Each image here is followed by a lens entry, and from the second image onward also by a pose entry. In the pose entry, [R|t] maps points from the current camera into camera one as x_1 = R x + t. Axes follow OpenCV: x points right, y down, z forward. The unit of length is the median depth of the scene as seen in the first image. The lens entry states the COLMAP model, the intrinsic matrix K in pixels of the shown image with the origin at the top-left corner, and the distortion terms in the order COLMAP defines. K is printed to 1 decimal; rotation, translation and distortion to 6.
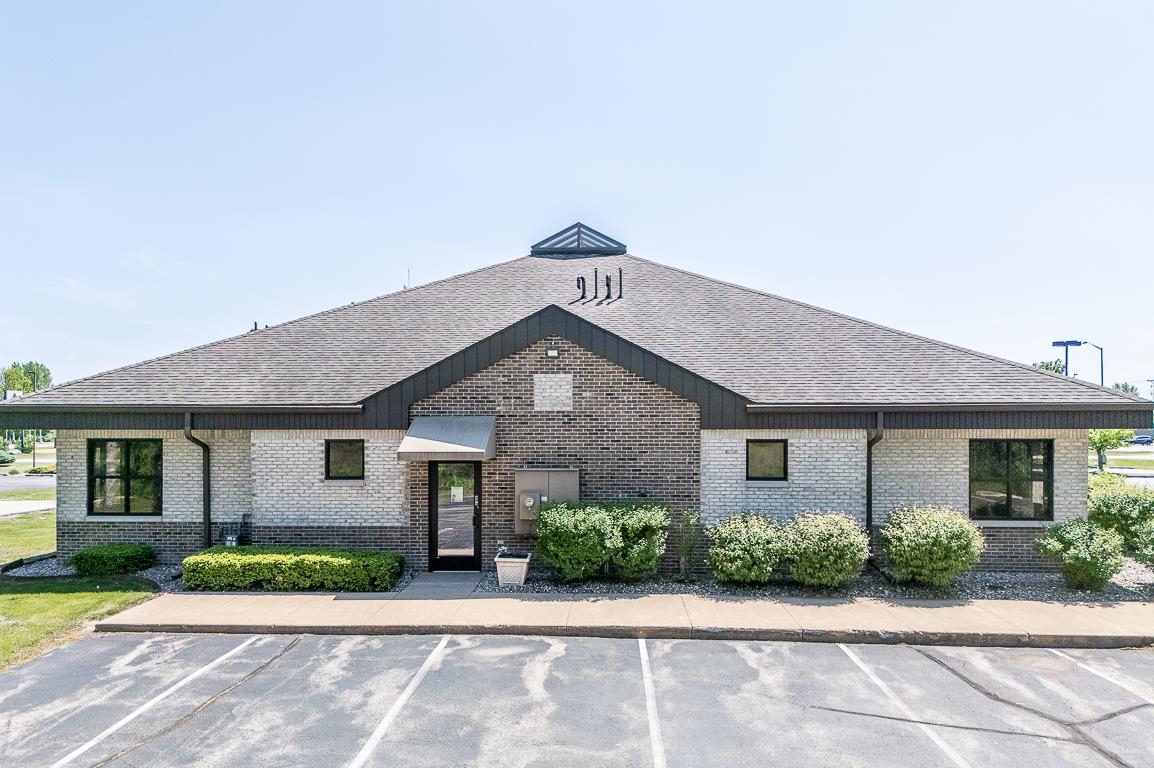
lens RADIAL K [[850.7, 0, 577.2], [0, 850.7, 389.0], [0, 0, 1]] dist [0.063031, -0.032006]
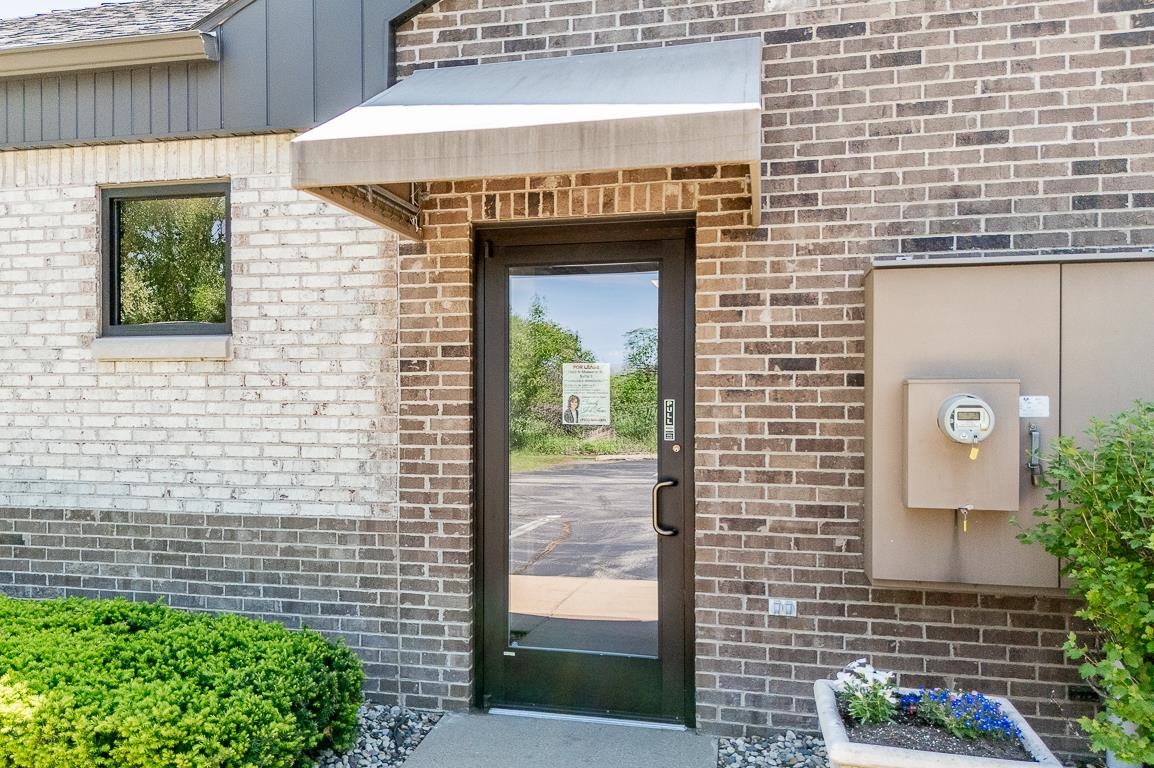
lens RADIAL K [[850.7, 0, 572.5], [0, 850.7, 388.5], [0, 0, 1]] dist [0.063031, -0.032006]
pose [[0.988236, 0.005685, -0.152832, -0.109215], [-0.000835, 0.999494, 0.031785, 0.114806], [0.152935, -0.031283, 0.987741, 0.765930]]
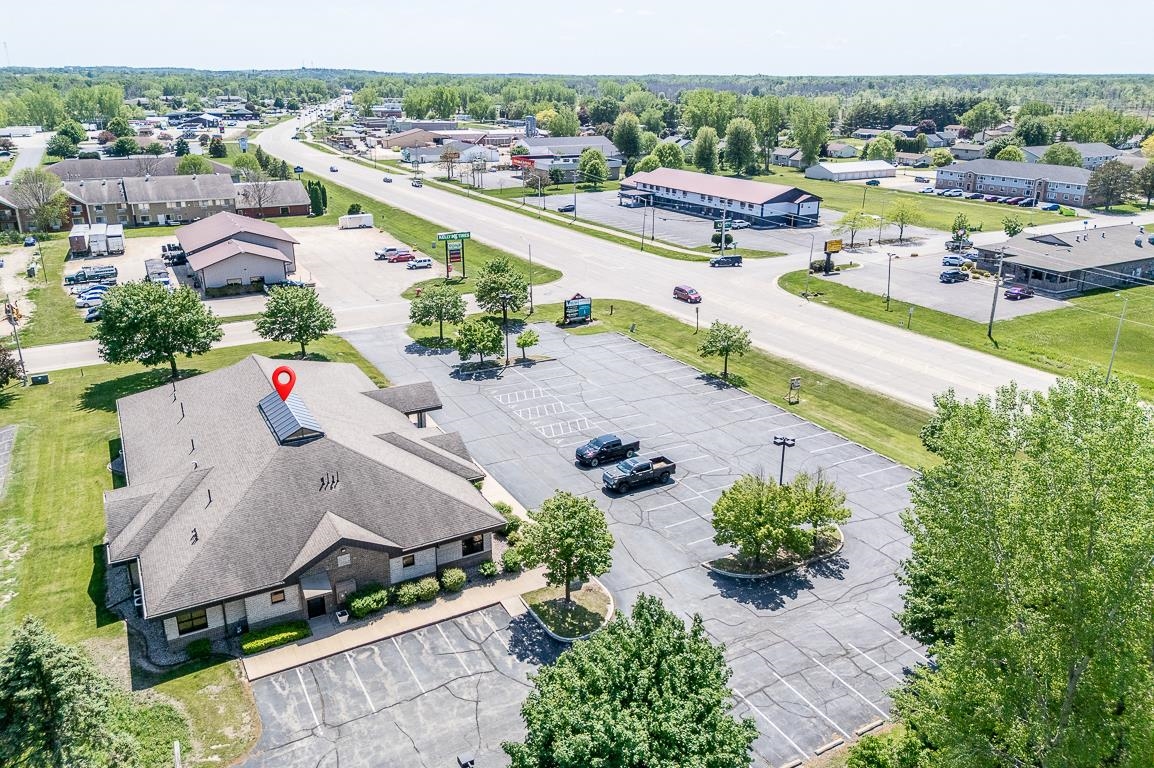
lens RADIAL K [[850.7, 0, 570.4], [0, 850.7, 382.9], [0, 0, 1]] dist [0.063031, -0.032006]
pose [[0.849118, -0.176984, 0.497671, -0.786947], [-0.029141, 0.925063, 0.378695, -1.850752], [-0.527399, -0.336060, 0.780329, -1.728606]]
